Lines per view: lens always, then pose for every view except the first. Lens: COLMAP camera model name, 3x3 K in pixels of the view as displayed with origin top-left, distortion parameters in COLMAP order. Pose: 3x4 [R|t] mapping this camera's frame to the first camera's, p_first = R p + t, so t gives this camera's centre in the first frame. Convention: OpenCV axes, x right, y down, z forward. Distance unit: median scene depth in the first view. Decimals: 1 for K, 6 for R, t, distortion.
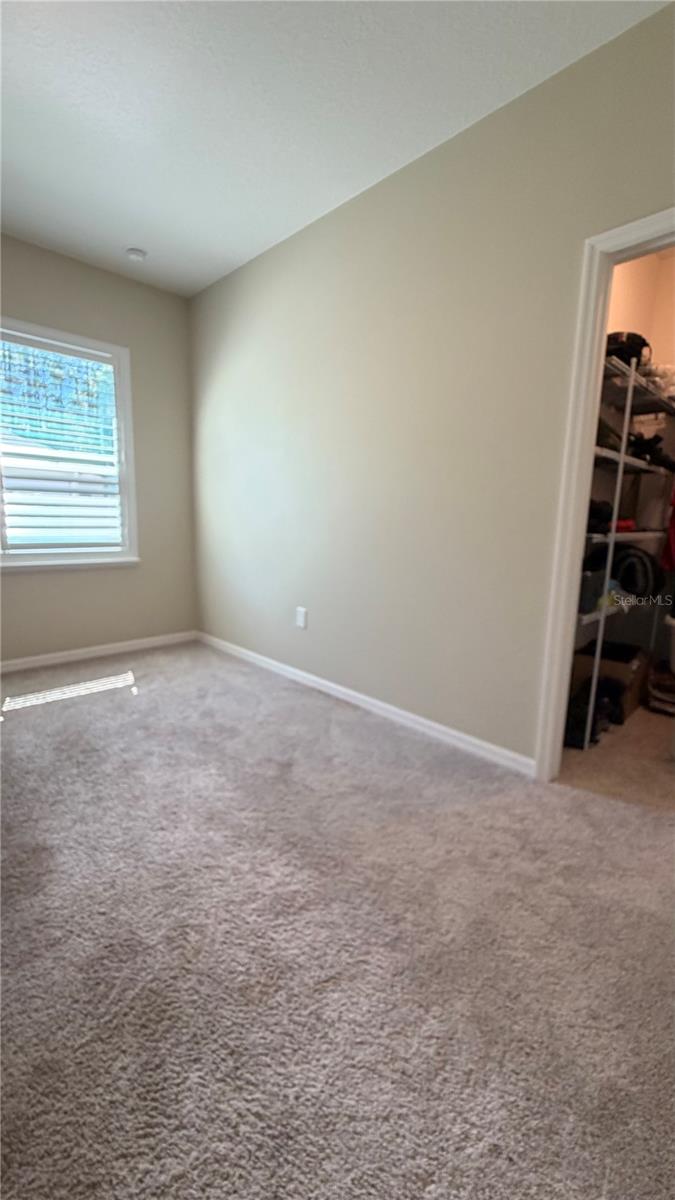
lens RADIAL K [[477.4, 0, 336.9], [0, 477.4, 592.9], [0, 0, 1]] dist [0.002475, 0.000480]
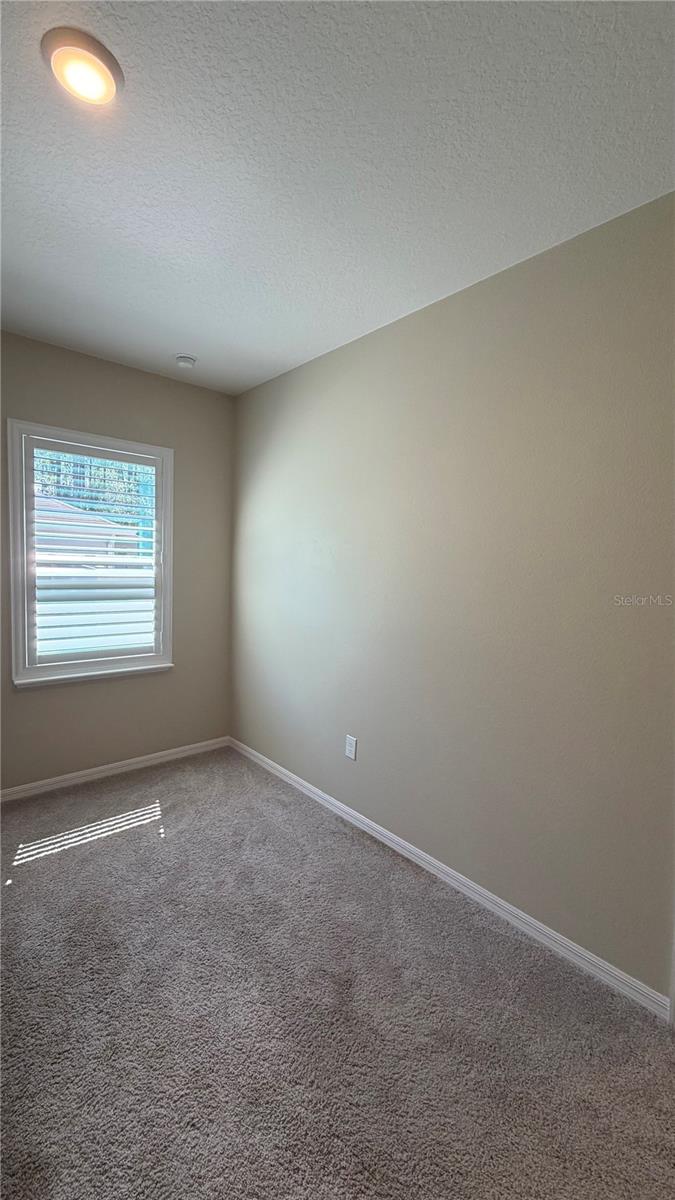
lens RADIAL K [[477.4, 0, 338.7], [0, 477.4, 601.2], [0, 0, 1]] dist [0.002475, 0.000480]
pose [[0.998699, 0.010350, -0.049934, -0.073205], [-0.014752, 0.995957, -0.088606, -0.182039], [0.048815, 0.089228, 0.994814, 0.127265]]
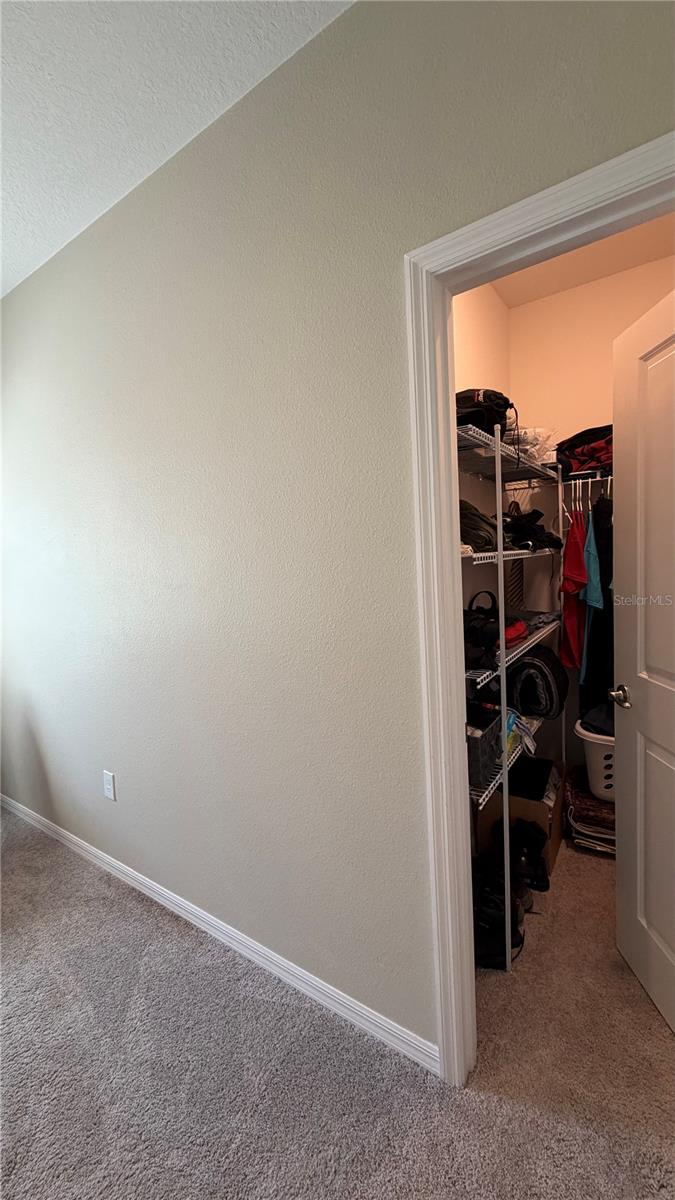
lens RADIAL K [[477.4, 0, 334.0], [0, 477.4, 599.1], [0, 0, 1]] dist [0.002475, 0.000480]
pose [[0.979350, -0.091162, 0.180452, 0.191762], [0.106773, 0.991159, -0.078760, -0.167324], [-0.171677, 0.096401, 0.980425, 0.305788]]
